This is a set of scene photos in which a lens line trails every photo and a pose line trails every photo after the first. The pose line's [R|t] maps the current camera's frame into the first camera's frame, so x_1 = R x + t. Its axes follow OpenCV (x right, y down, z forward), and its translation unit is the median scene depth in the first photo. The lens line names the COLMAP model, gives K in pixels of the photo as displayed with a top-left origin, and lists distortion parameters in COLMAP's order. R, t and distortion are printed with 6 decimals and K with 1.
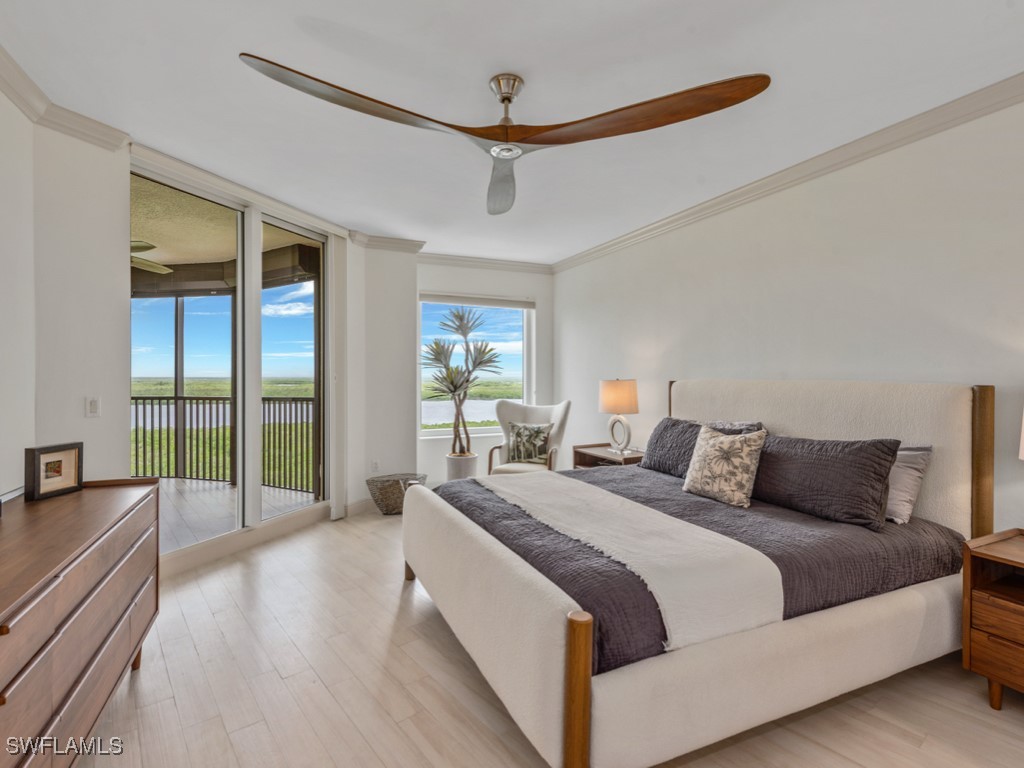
lens RADIAL K [[508.0, 0, 512.0], [0, 508.0, 384.0], [0, 0, 1]] dist [-0.000127, -0.000305]
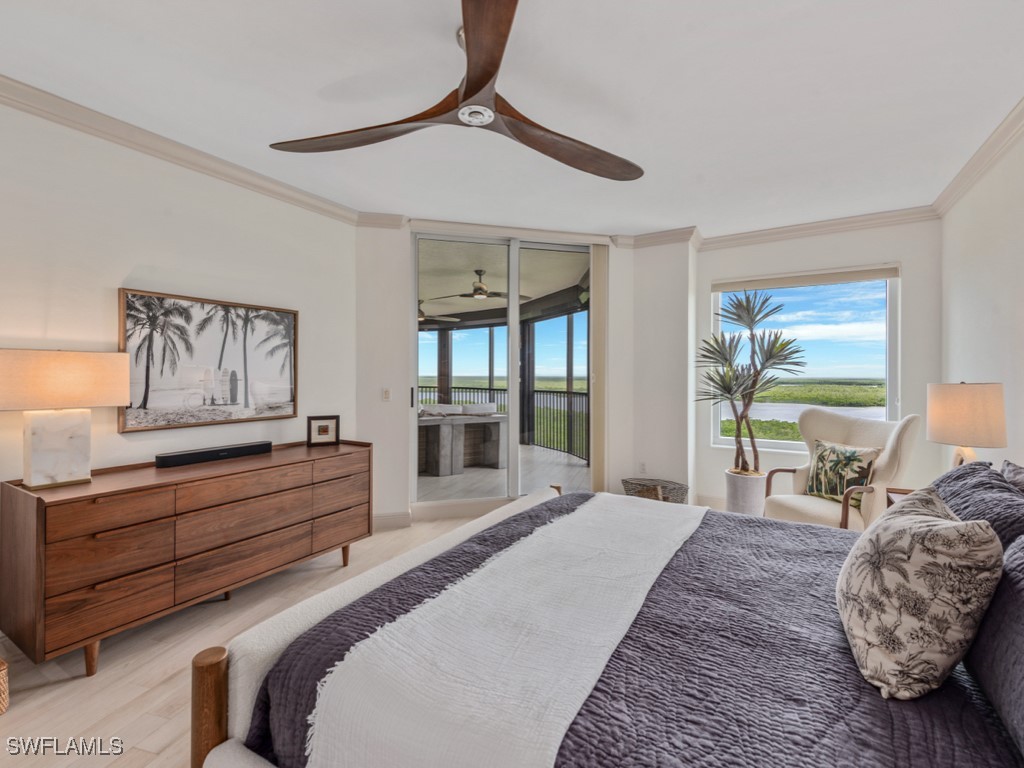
lens RADIAL K [[456.4, 0, 513.6], [0, 456.4, 379.4], [0, 0, 1]] dist [0.017056, -0.000391]
pose [[0.572759, 0.009186, -0.819672, 0.299997], [-0.016700, 0.999860, -0.000464, -0.004416], [0.819554, 0.013954, 0.572832, 0.269842]]
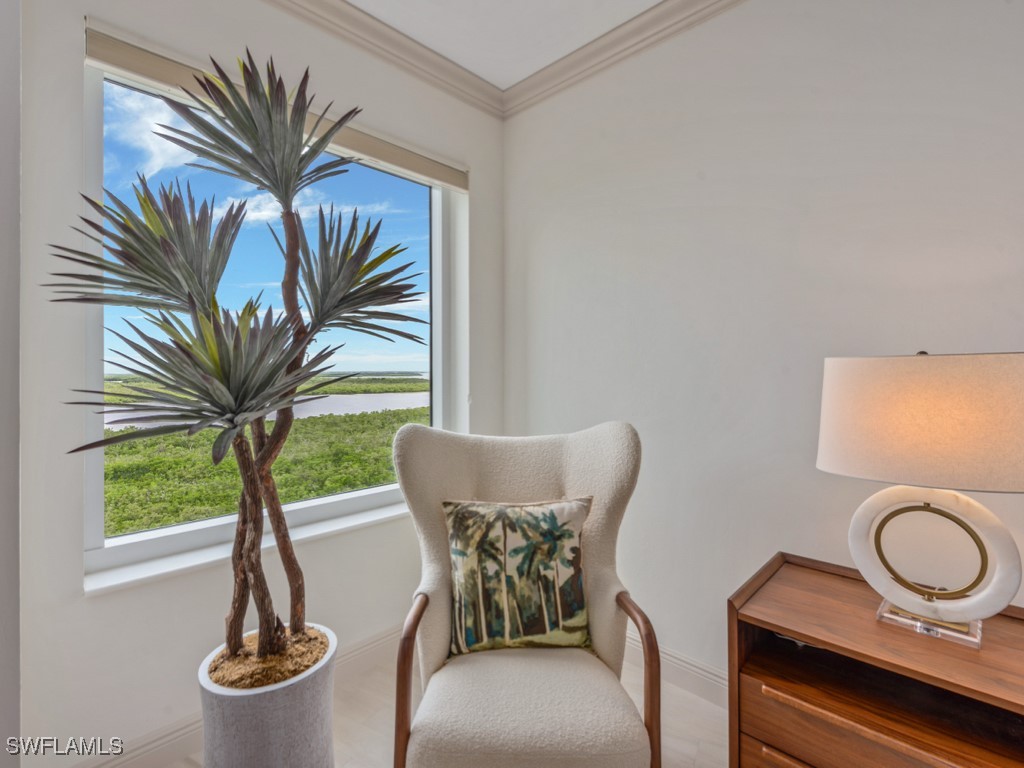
lens RADIAL K [[489.1, 0, 512.7], [0, 489.1, 367.2], [0, 0, 1]] dist [0.002633, 0.000165]
pose [[0.928563, -0.002853, 0.371163, -0.078192], [0.010106, 0.999794, -0.017598, 0.000370], [-0.371037, 0.020092, 0.928401, 0.738941]]
